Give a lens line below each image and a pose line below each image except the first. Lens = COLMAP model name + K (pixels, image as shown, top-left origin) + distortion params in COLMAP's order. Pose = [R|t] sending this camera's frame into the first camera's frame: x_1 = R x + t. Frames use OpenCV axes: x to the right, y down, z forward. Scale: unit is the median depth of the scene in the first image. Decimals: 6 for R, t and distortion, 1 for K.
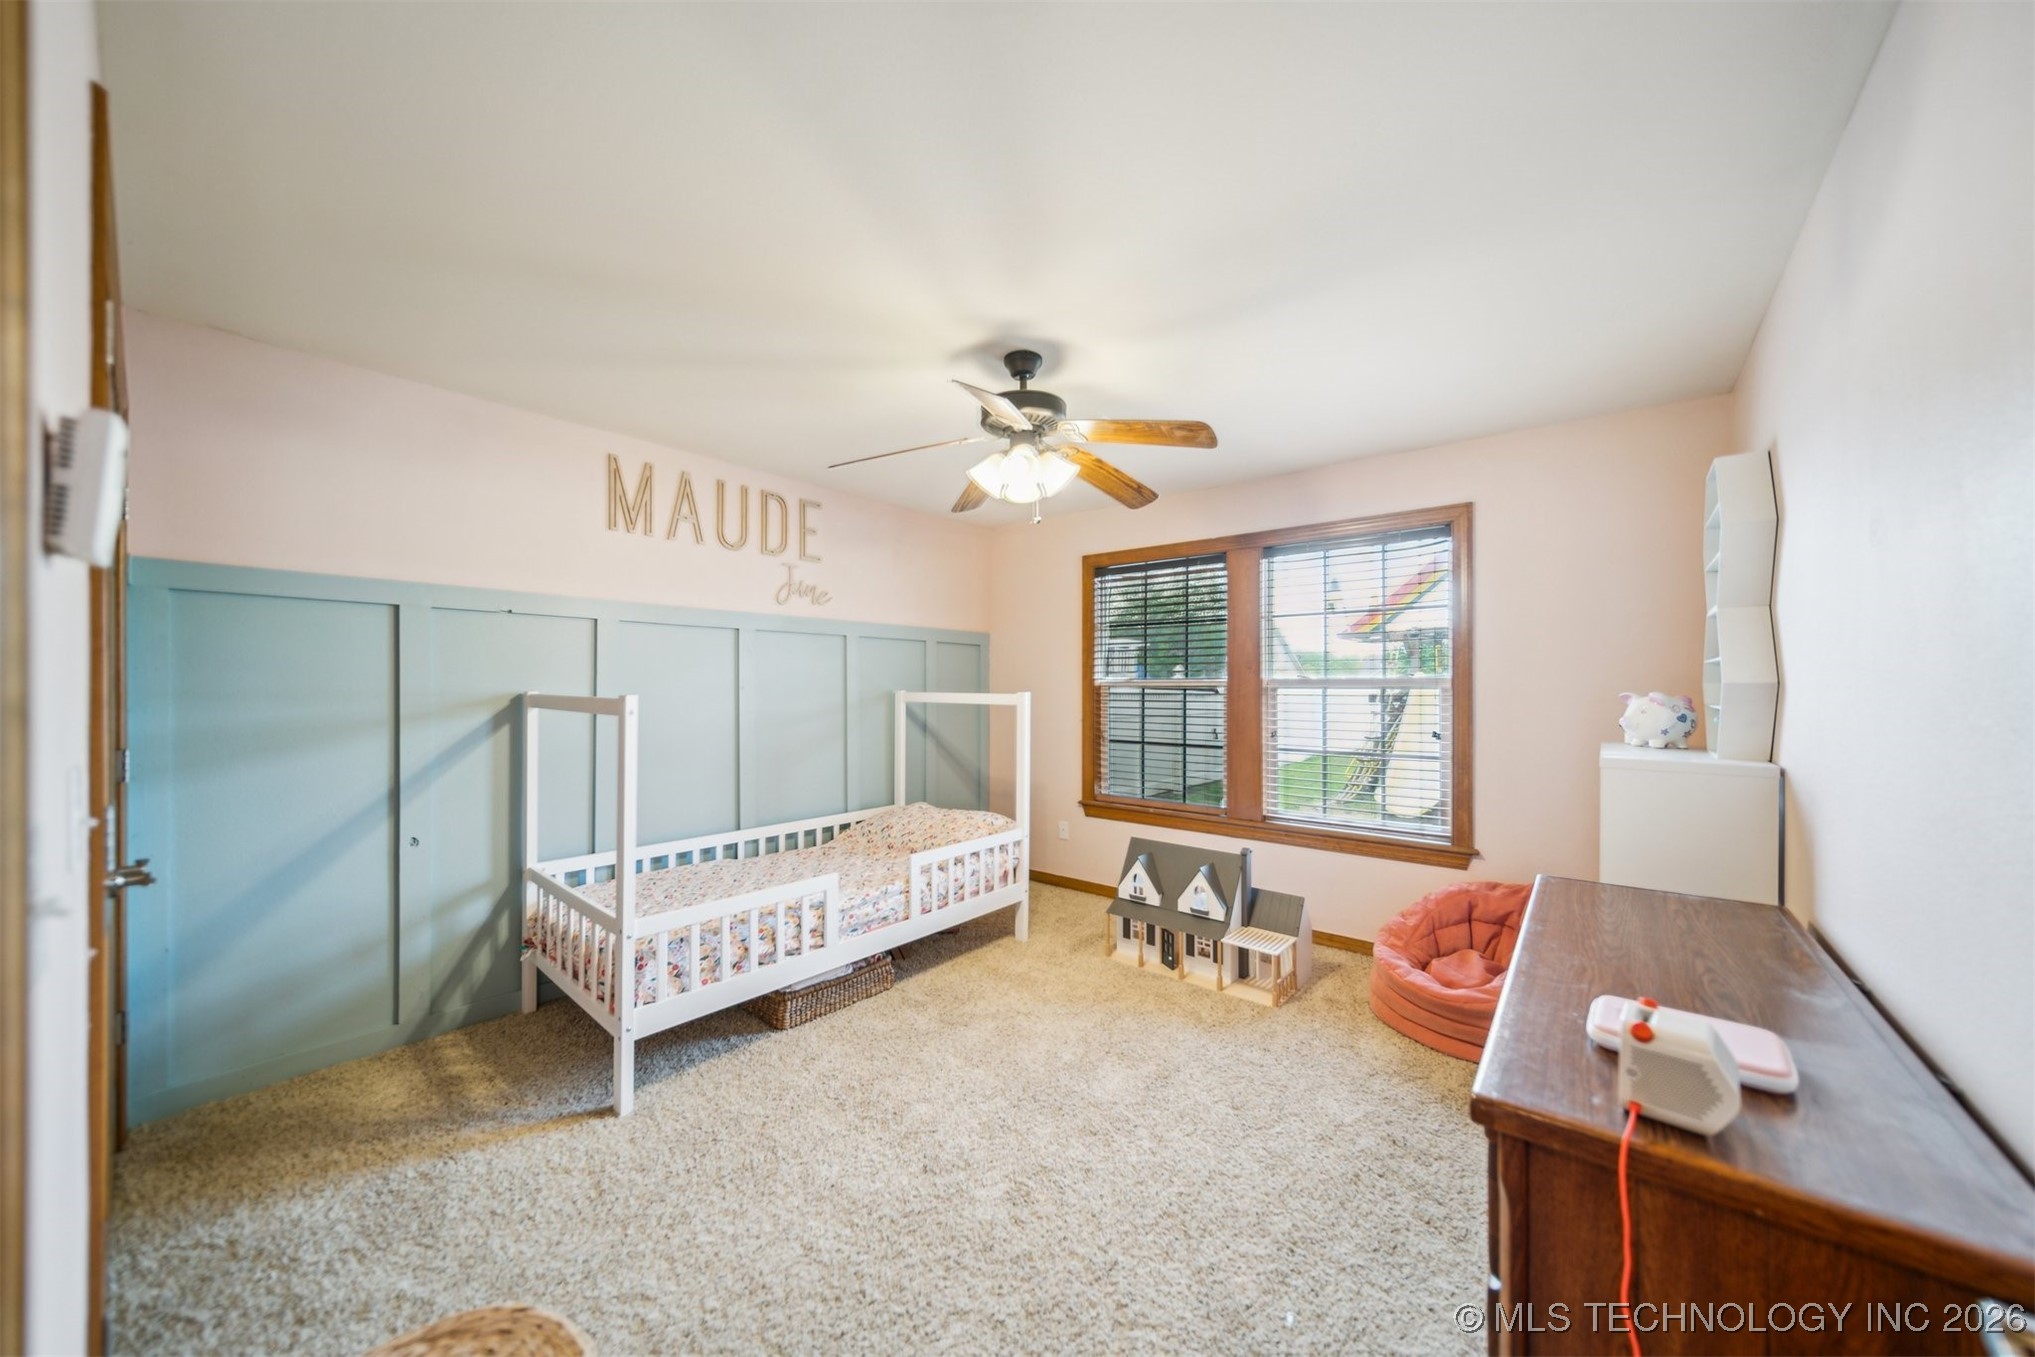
lens RADIAL K [[715.6, 0, 1015.6], [0, 715.6, 679.6], [0, 0, 1]] dist [0.003623, -0.000059]
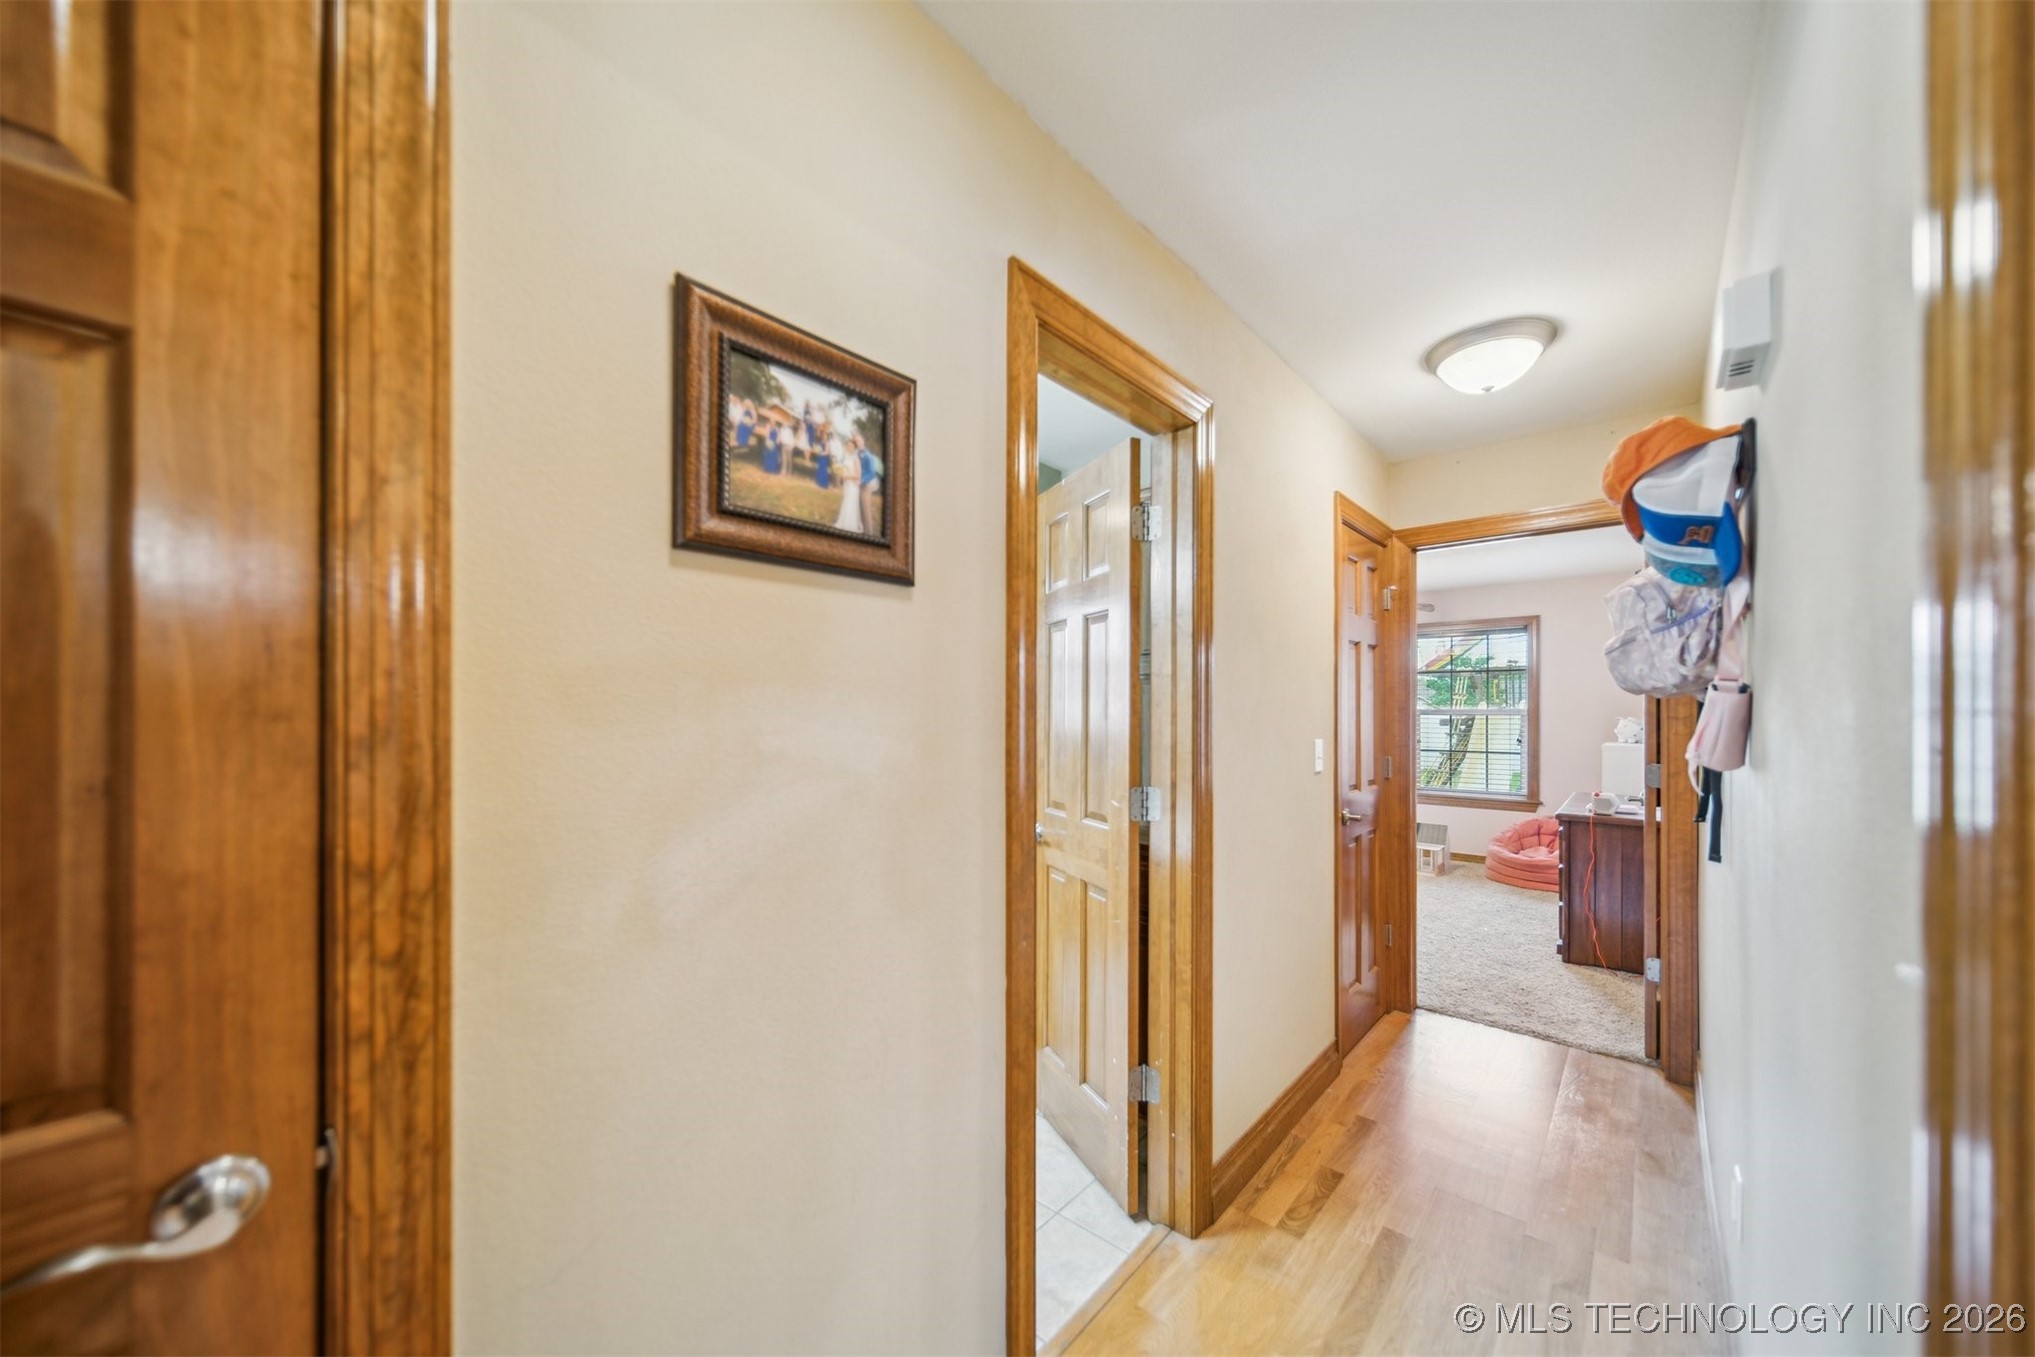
lens RADIAL K [[715.6, 0, 1006.5], [0, 715.6, 712.2], [0, 0, 1]] dist [0.003623, -0.000059]
pose [[0.999039, -0.000475, -0.043827, -0.668968], [0.000902, 0.999952, 0.009733, -0.016126], [0.043821, -0.009763, 0.998992, -0.928300]]
